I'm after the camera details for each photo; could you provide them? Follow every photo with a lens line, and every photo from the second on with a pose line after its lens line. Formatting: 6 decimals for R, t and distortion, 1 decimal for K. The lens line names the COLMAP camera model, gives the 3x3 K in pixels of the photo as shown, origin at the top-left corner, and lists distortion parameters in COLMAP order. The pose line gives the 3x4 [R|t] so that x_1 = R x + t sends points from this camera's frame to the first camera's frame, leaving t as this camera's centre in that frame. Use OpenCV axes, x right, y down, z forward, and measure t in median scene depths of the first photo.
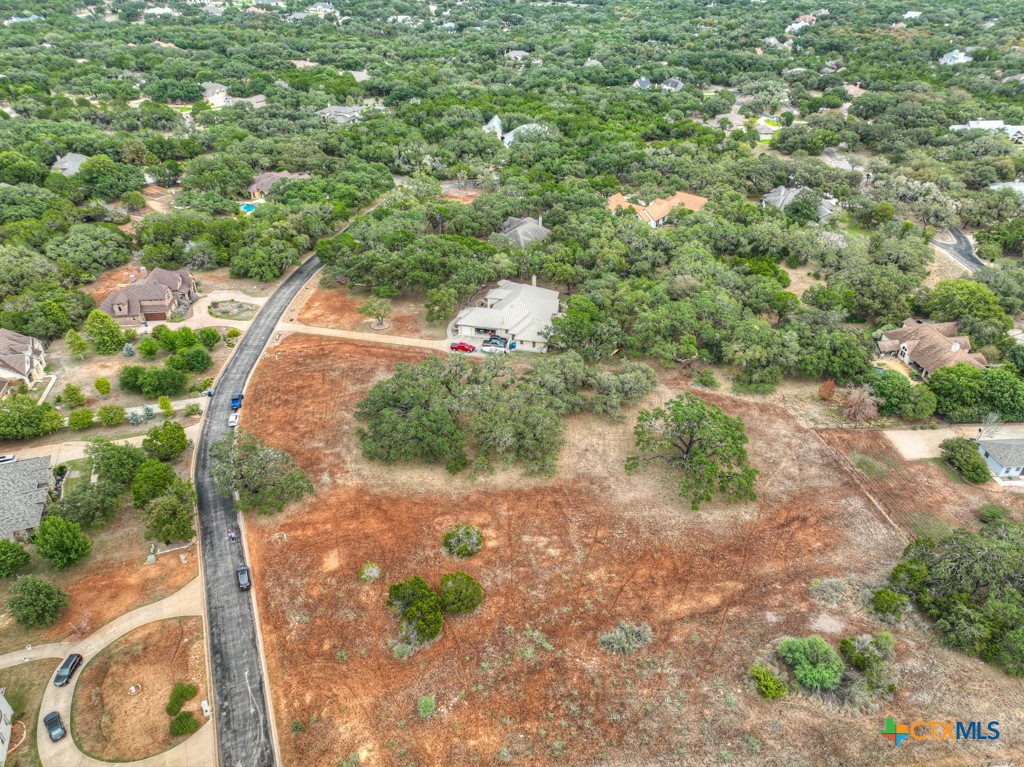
lens RADIAL K [[720.9, 0, 512.5], [0, 720.9, 380.5], [0, 0, 1]] dist [-0.006429, 0.025295]
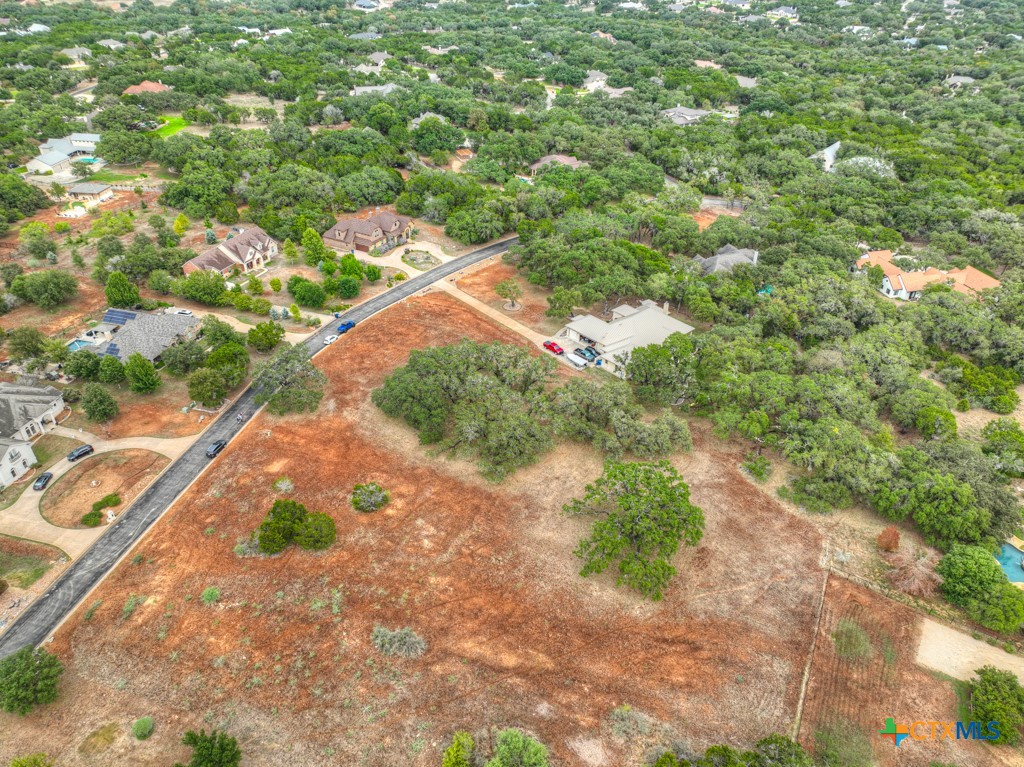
lens RADIAL K [[720.9, 0, 512.5], [0, 720.9, 380.5], [0, 0, 1]] dist [-0.006429, 0.025295]
pose [[0.804514, 0.327656, -0.495377, 0.459280], [-0.328631, 0.940327, 0.088247, -0.084604], [0.494731, 0.091800, 0.864184, 0.128762]]
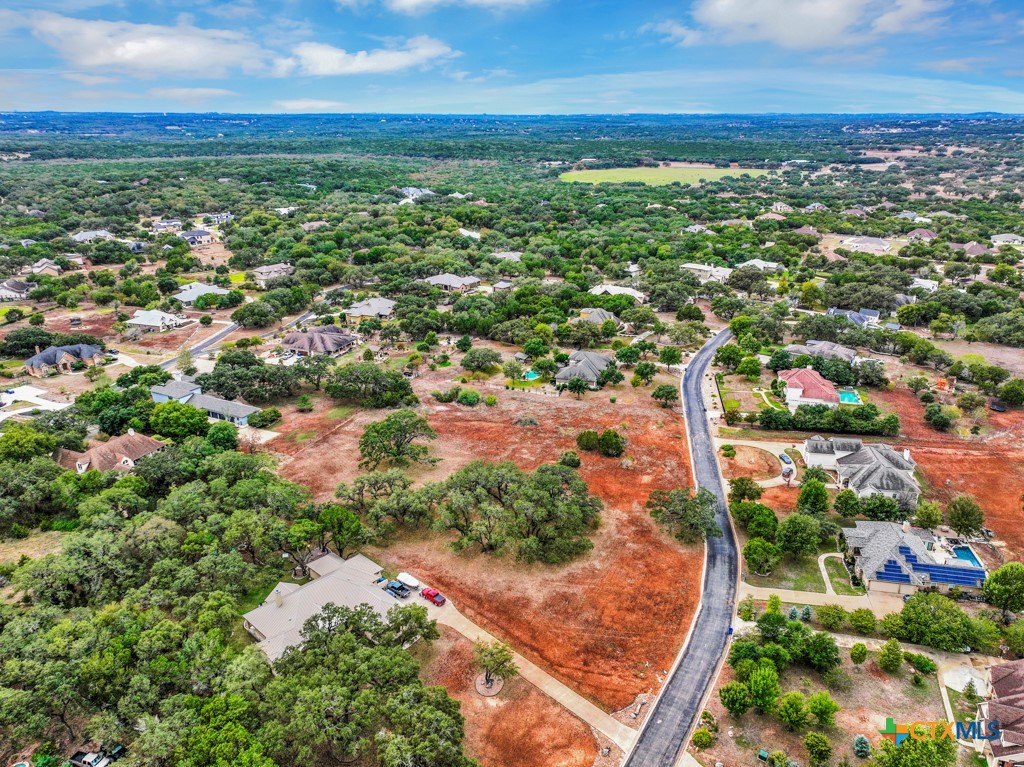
lens RADIAL K [[734.5, 0, 518.1], [0, 734.5, 388.0], [0, 0, 1]] dist [-0.000968, 0.016999]
pose [[-0.851484, -0.194260, 0.487071, -0.599416], [0.279789, 0.617280, 0.735312, -0.911894], [-0.443501, 0.762383, -0.471253, 1.361959]]
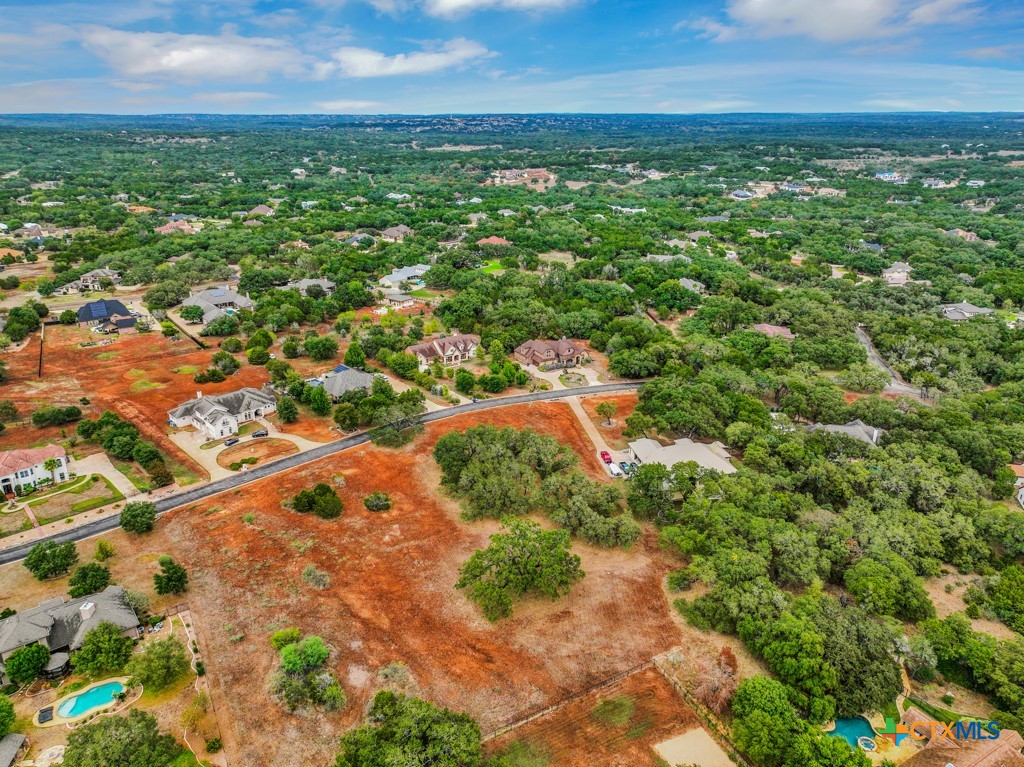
lens RADIAL K [[732.2, 0, 507.2], [0, 732.2, 370.8], [0, 0, 1]] dist [0.001550, 0.009992]
pose [[0.360753, 0.303455, -0.881914, 1.009612], [-0.505962, 0.858028, 0.088269, -0.218992], [0.783492, 0.414371, 0.463073, 0.316899]]
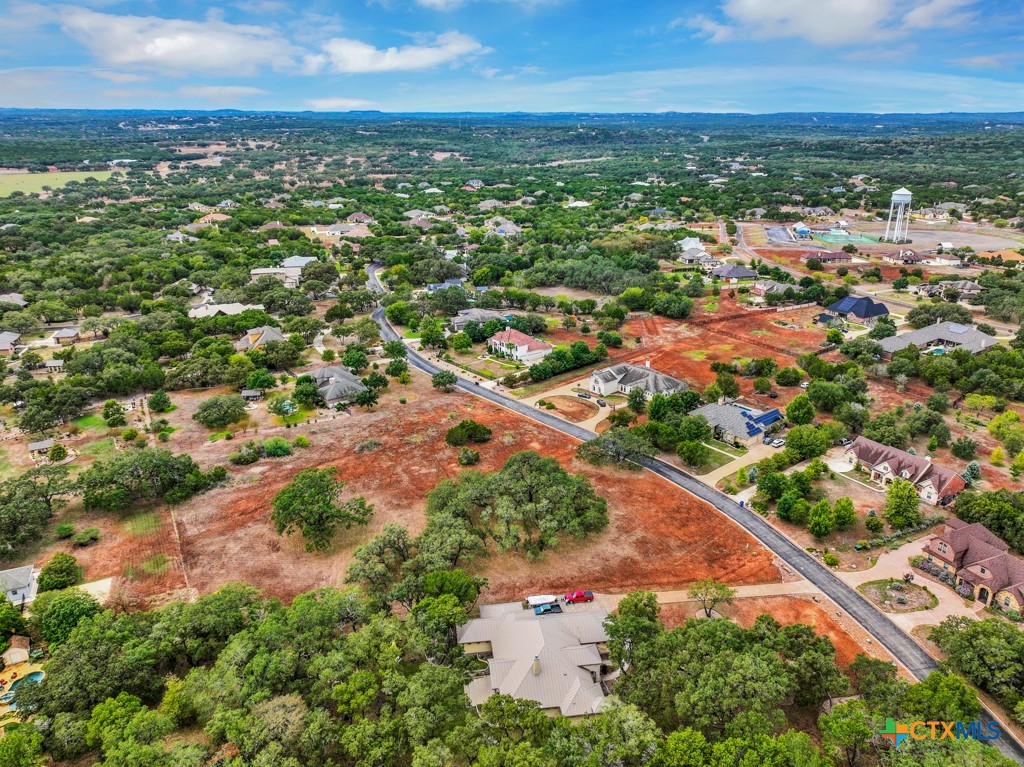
lens RADIAL K [[734.5, 0, 518.1], [0, 734.5, 388.0], [0, 0, 1]] dist [-0.000968, 0.016999]
pose [[-0.940763, 0.110232, -0.320645, 0.280687], [-0.194443, 0.599327, 0.776530, -0.969239], [0.277770, 0.792879, -0.542391, 1.451006]]
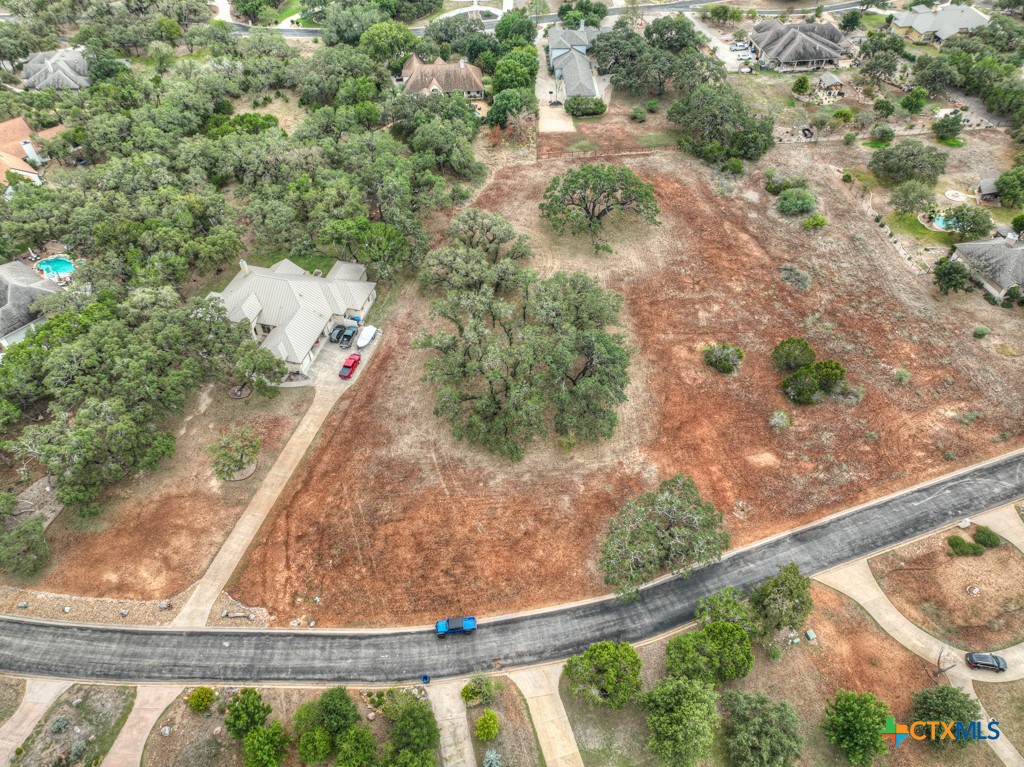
lens RADIAL K [[720.9, 0, 512.5], [0, 720.9, 380.5], [0, 0, 1]] dist [-0.006429, 0.025295]
pose [[0.053580, -0.728002, 0.683478, -0.660575], [0.547834, 0.593689, 0.589417, -0.436994], [-0.834870, 0.342851, 0.430634, 0.644892]]
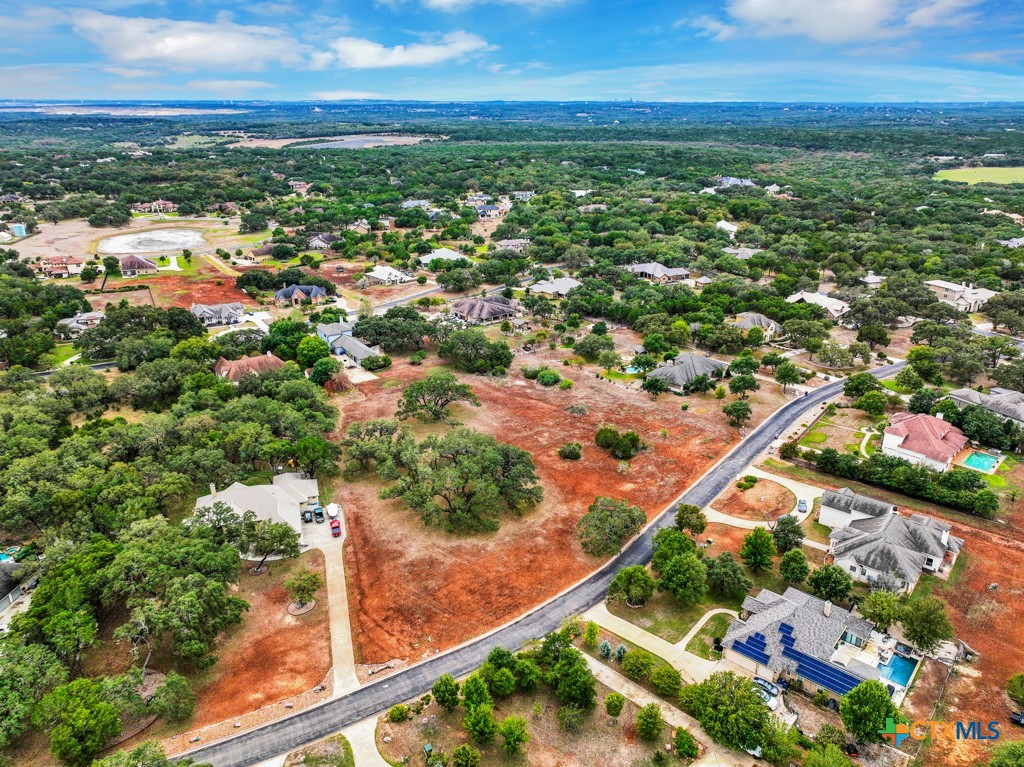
lens RADIAL K [[732.4, 0, 519.8], [0, 732.4, 380.1], [0, 0, 1]] dist [0.002843, 0.010247]
pose [[-0.482931, -0.322097, 0.814267, -1.039419], [0.475862, 0.684065, 0.552821, -0.682588], [-0.735073, 0.654453, -0.177083, 1.008695]]
